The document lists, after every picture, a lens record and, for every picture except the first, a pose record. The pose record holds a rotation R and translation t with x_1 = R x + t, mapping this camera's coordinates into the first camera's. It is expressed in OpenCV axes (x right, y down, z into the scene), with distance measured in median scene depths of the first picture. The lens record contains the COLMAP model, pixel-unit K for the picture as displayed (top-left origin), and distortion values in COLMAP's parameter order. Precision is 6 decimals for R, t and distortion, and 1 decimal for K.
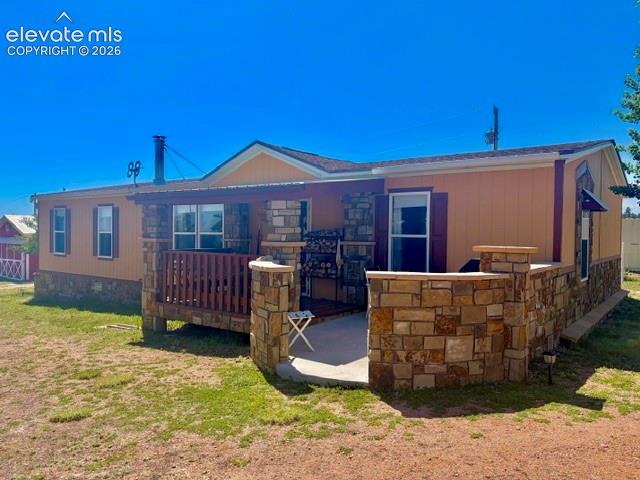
lens RADIAL K [[473.7, 0, 320.0], [0, 473.7, 240.0], [0, 0, 1]] dist [-0.001299, -0.010175]
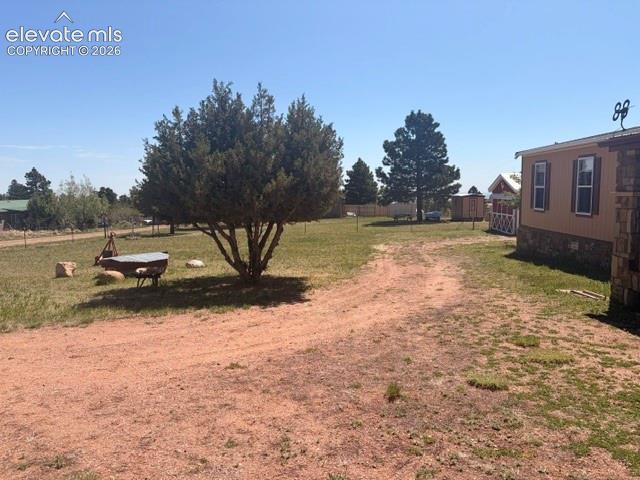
lens RADIAL K [[473.7, 0, 320.0], [0, 473.7, 240.0], [0, 0, 1]] dist [-0.001299, -0.010175]
pose [[0.564466, 0.066363, -0.822784, 0.025201], [0.011178, 0.996057, 0.088008, 0.001382], [0.825381, -0.058875, 0.561498, 0.139616]]
